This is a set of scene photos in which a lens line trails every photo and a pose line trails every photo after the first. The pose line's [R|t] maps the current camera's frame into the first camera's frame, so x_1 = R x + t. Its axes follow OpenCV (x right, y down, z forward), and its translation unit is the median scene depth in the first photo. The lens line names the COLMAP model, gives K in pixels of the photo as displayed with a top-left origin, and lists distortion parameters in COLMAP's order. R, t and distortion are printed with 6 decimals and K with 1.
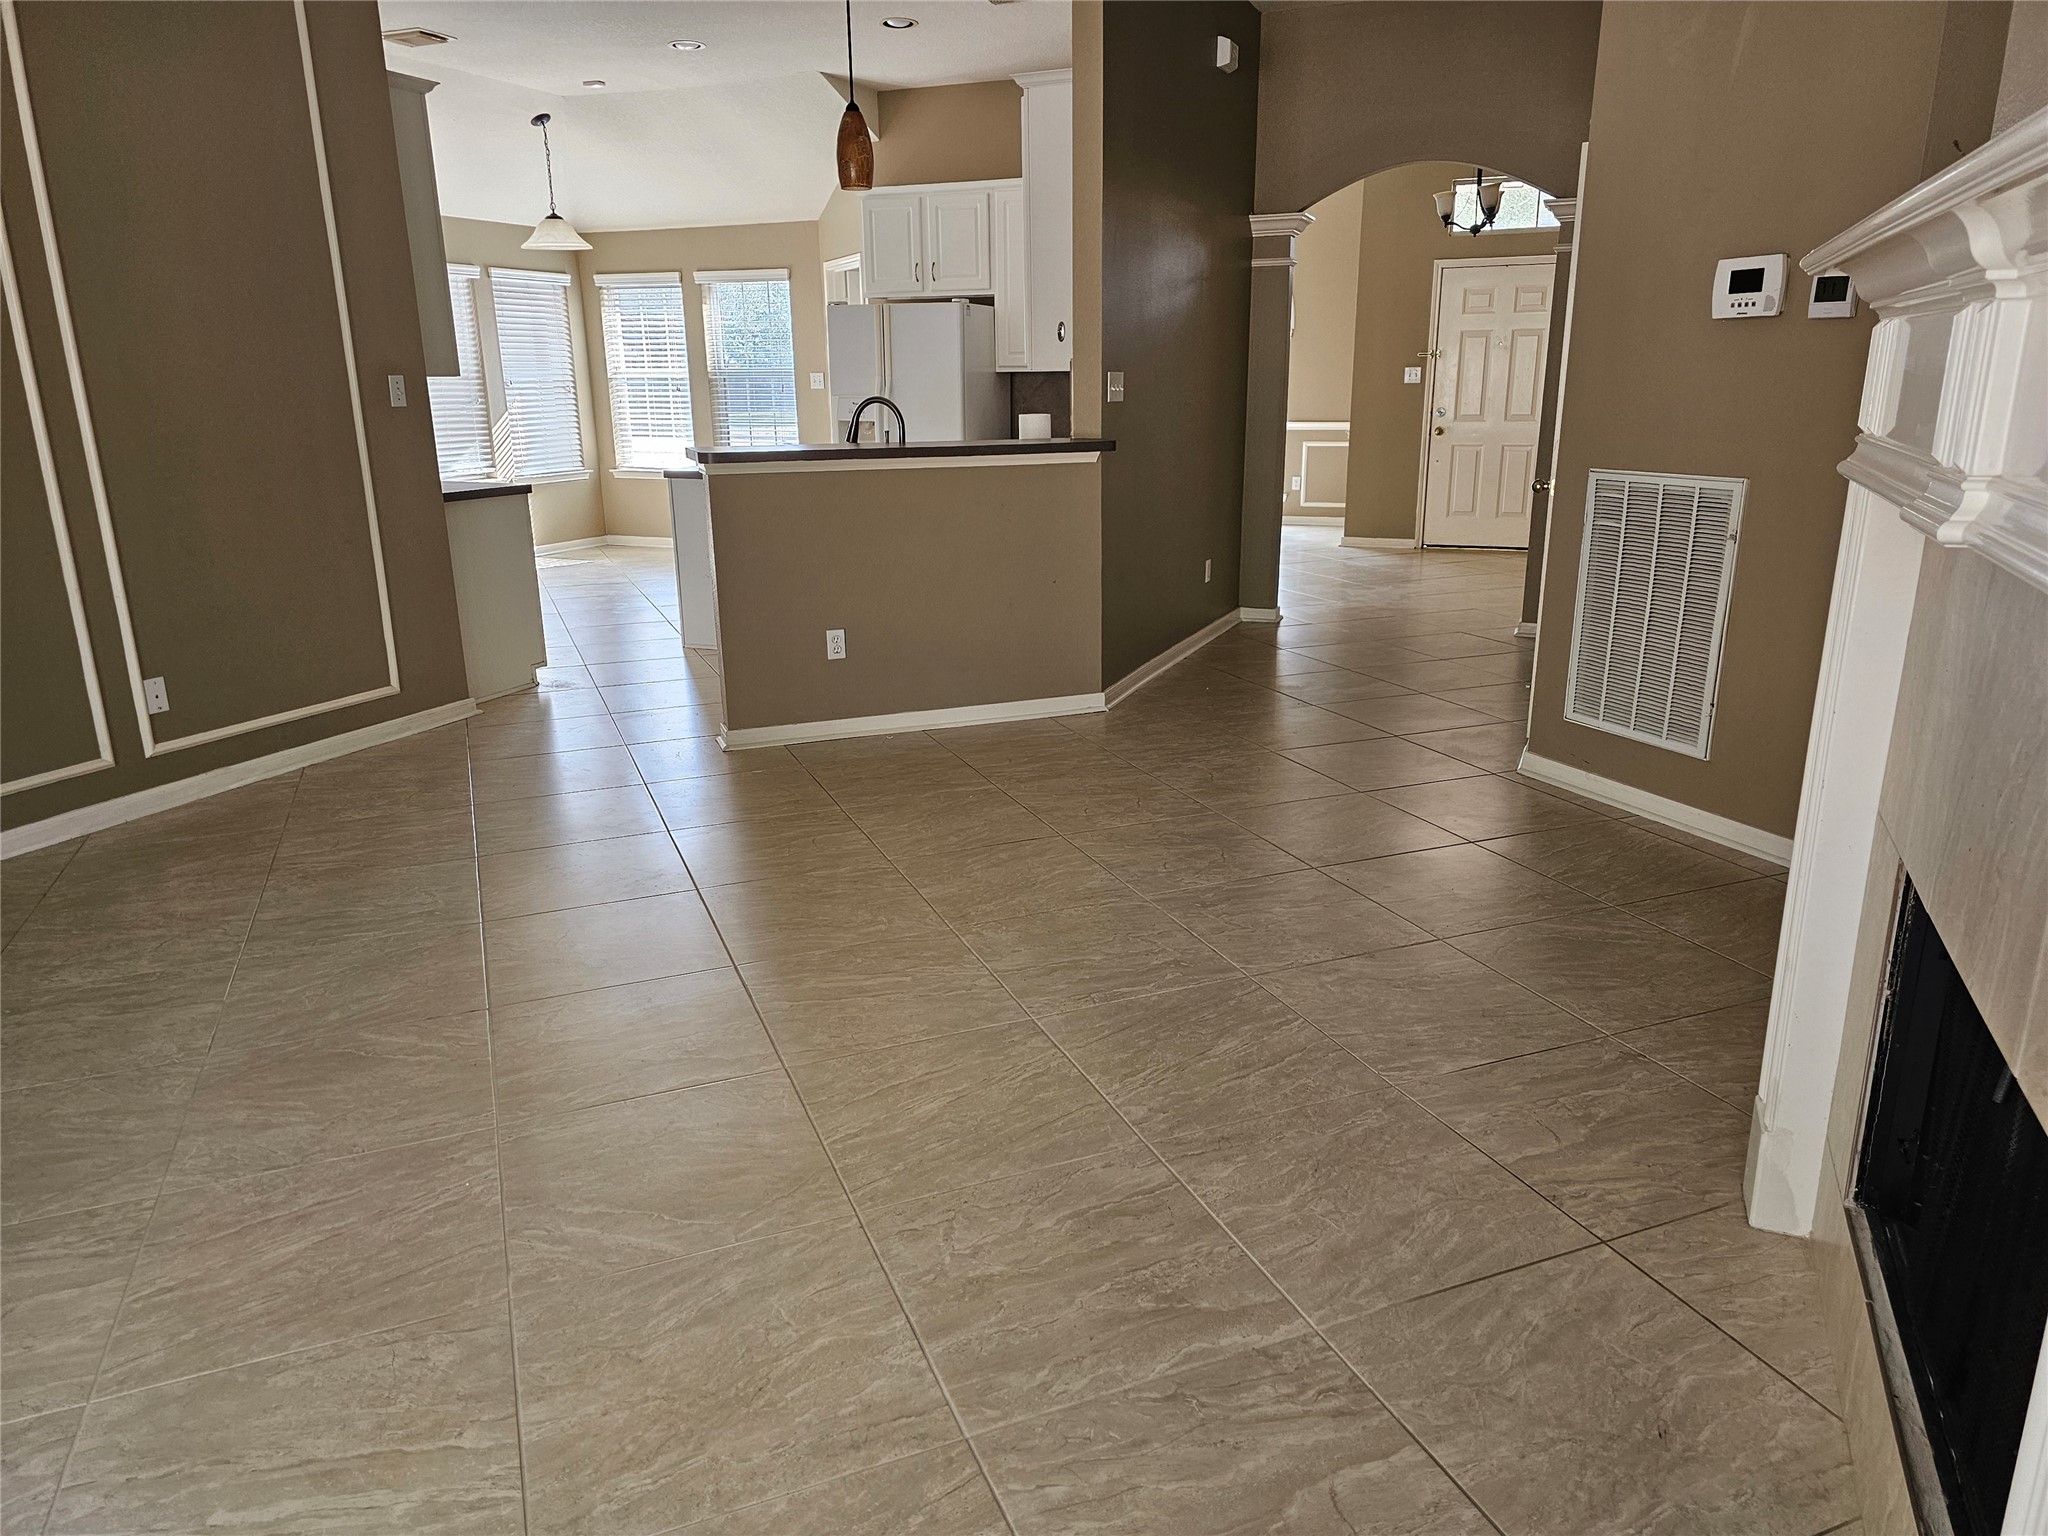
lens RADIAL K [[1366.5, 0, 1030.9], [0, 1366.5, 760.0], [0, 0, 1]] dist [0.022699, -0.003649]
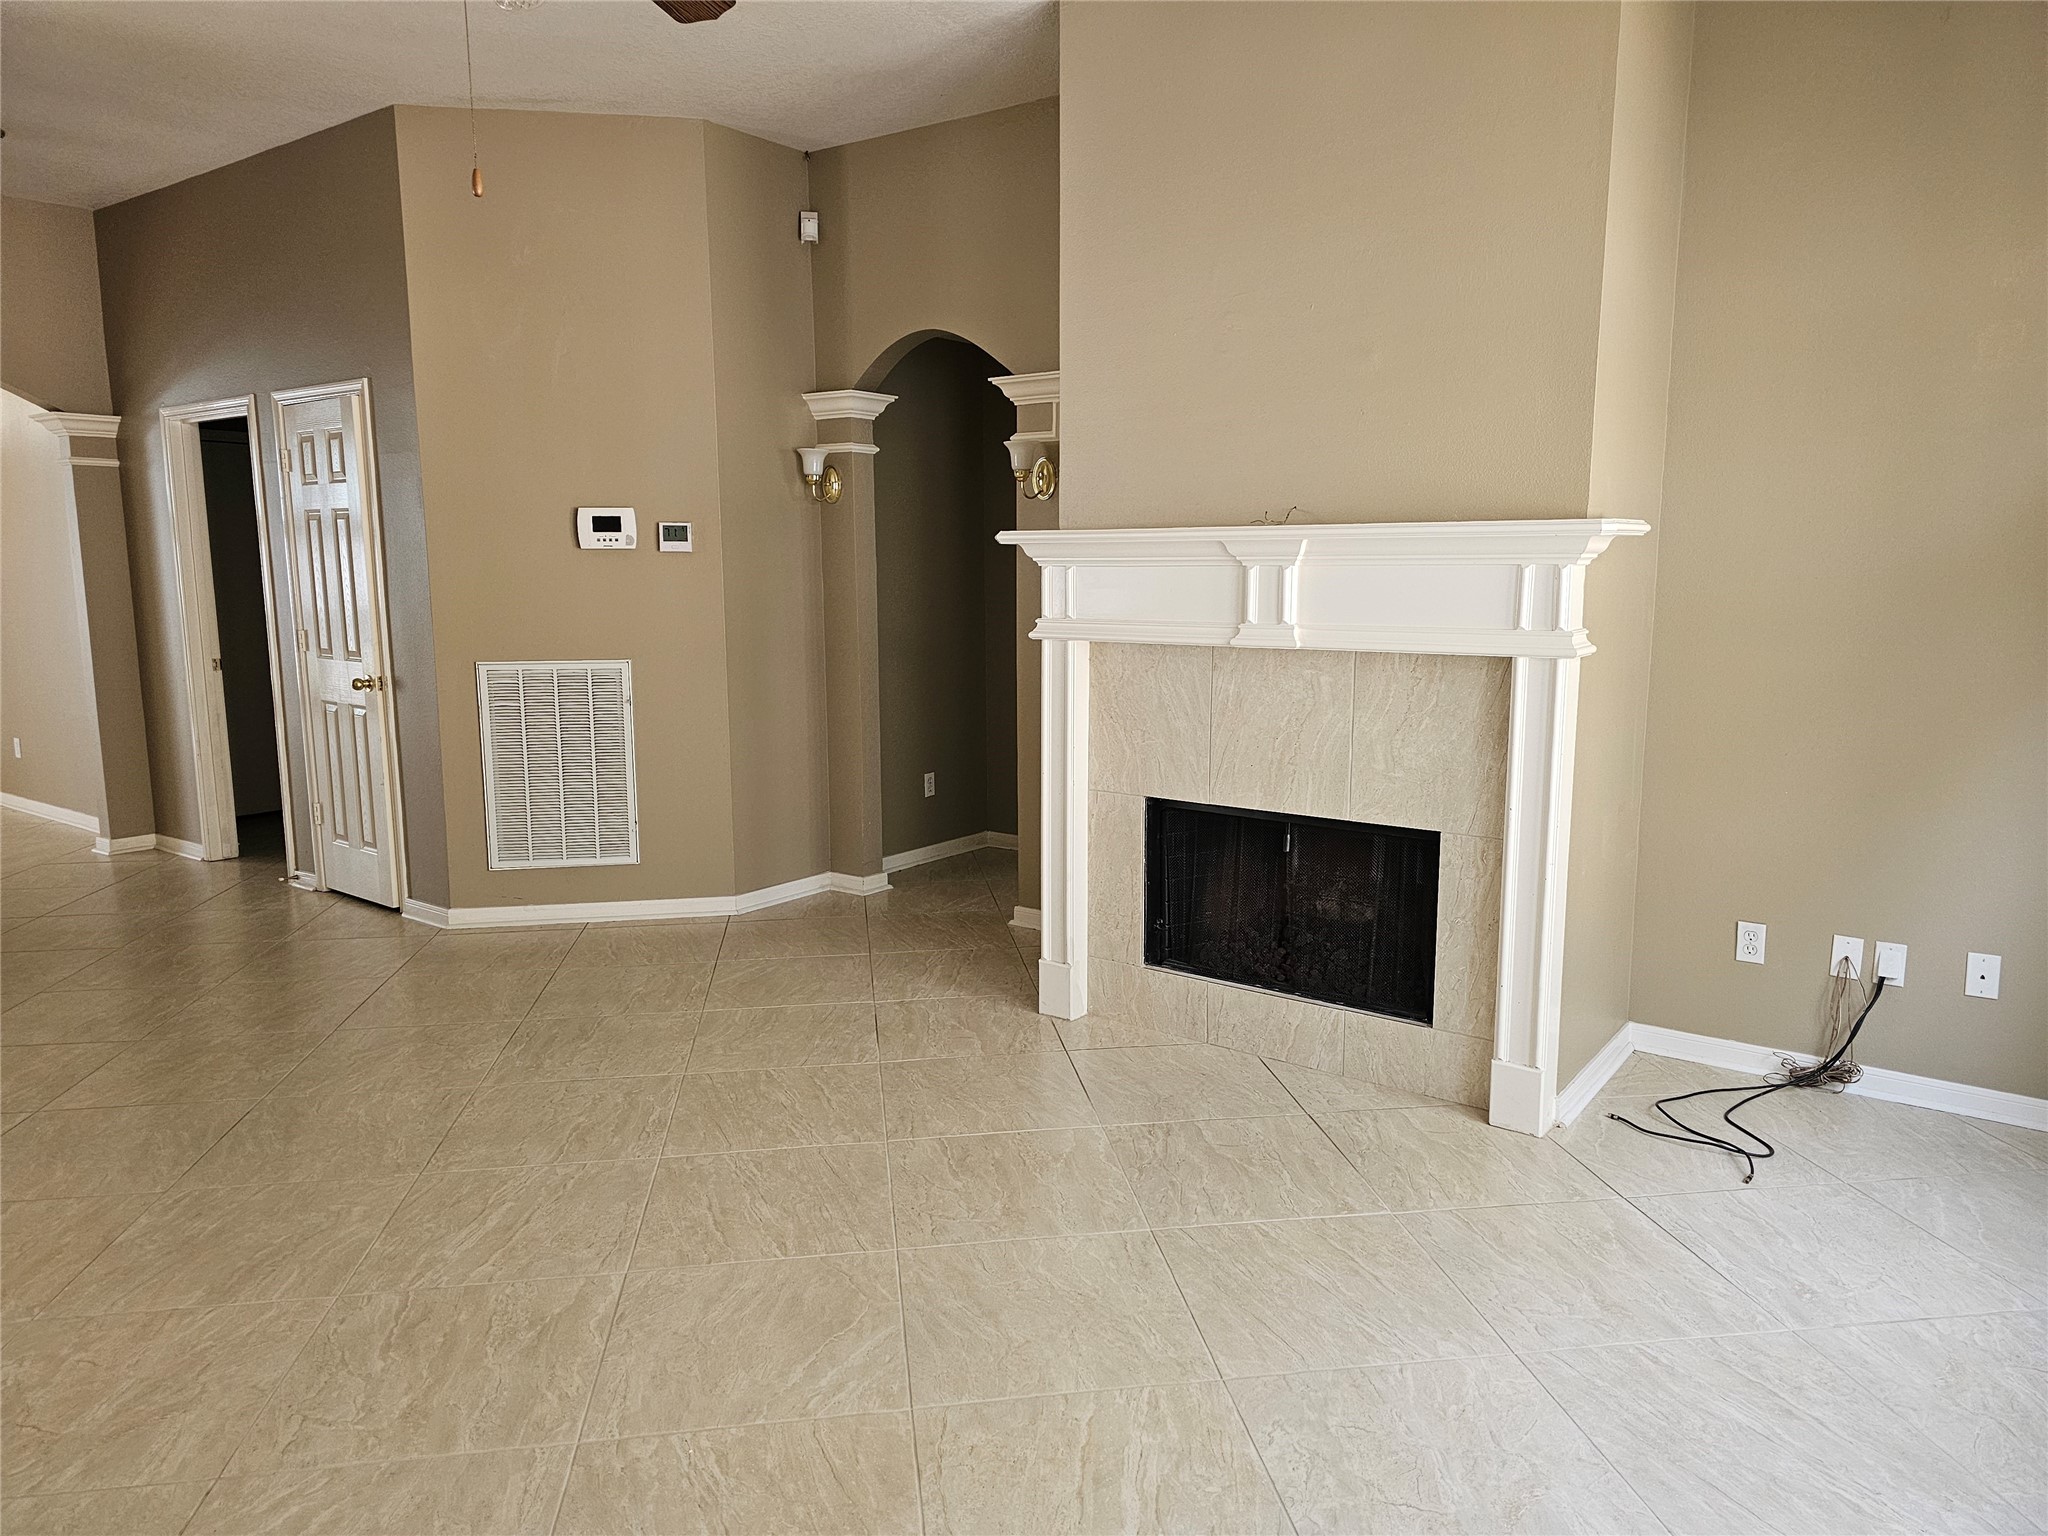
lens RADIAL K [[1366.5, 0, 1030.2], [0, 1366.5, 775.9], [0, 0, 1]] dist [0.022699, -0.003649]
pose [[0.230784, -0.140088, 0.962868, -1.214850], [0.266313, 0.960888, 0.075969, -0.141844], [-0.935851, 0.238892, 0.259065, 0.456907]]
